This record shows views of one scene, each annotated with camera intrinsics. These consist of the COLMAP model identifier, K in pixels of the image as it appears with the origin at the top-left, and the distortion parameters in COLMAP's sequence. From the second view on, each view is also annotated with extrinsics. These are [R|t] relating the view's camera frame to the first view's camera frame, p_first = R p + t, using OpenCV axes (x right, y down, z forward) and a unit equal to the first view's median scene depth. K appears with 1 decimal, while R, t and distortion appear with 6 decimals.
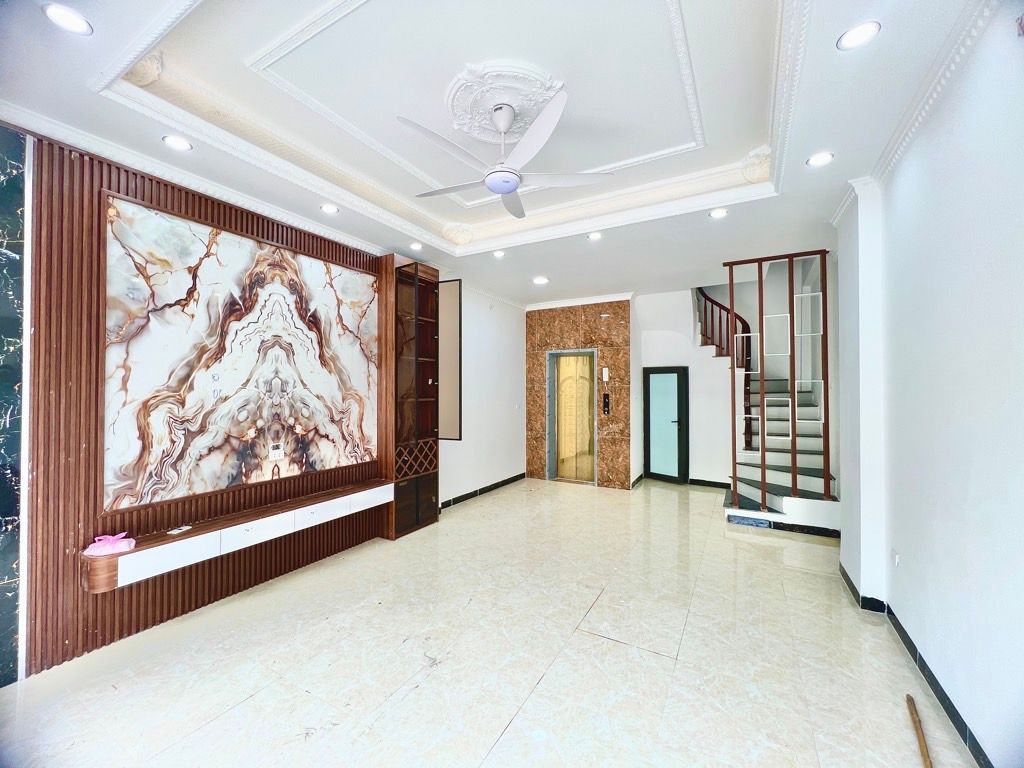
lens RADIAL K [[419.1, 0, 508.1], [0, 419.1, 384.8], [0, 0, 1]] dist [-0.001777, 0.001132]
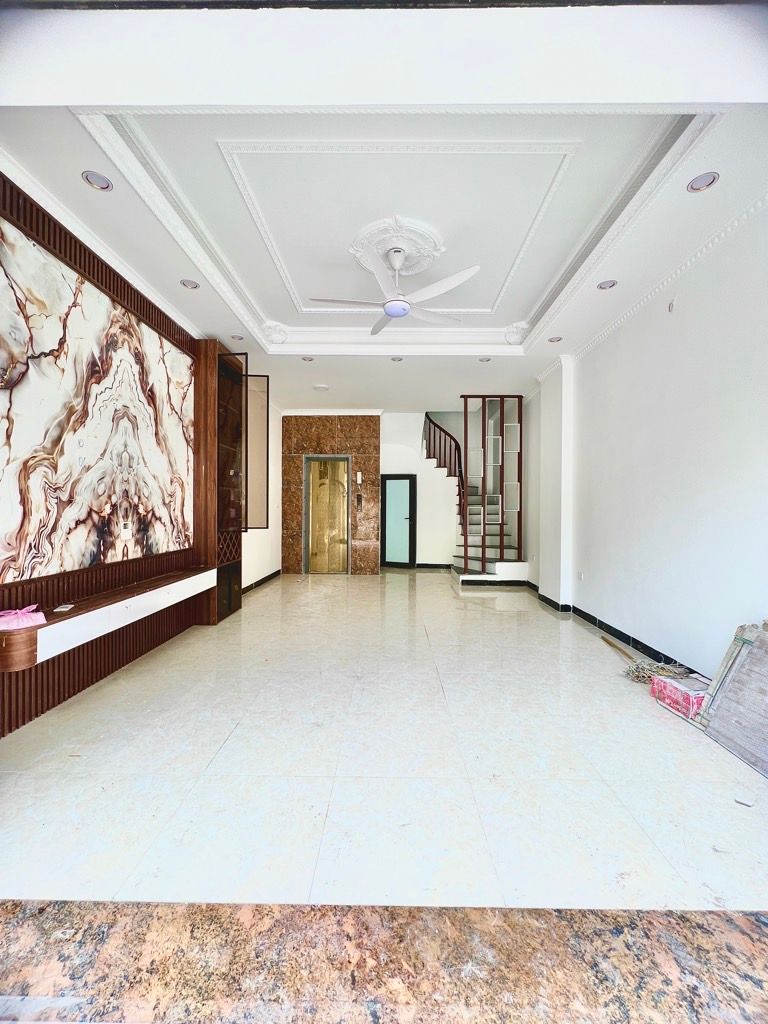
lens RADIAL K [[419.1, 0, 390.6], [0, 419.1, 512.6], [0, 0, 1]] dist [-0.001777, 0.001132]
pose [[0.868462, 0.000367, 0.495756, -0.462217], [-0.010007, 0.999809, 0.016791, 0.089292], [-0.495655, -0.019544, 0.868299, -0.092569]]
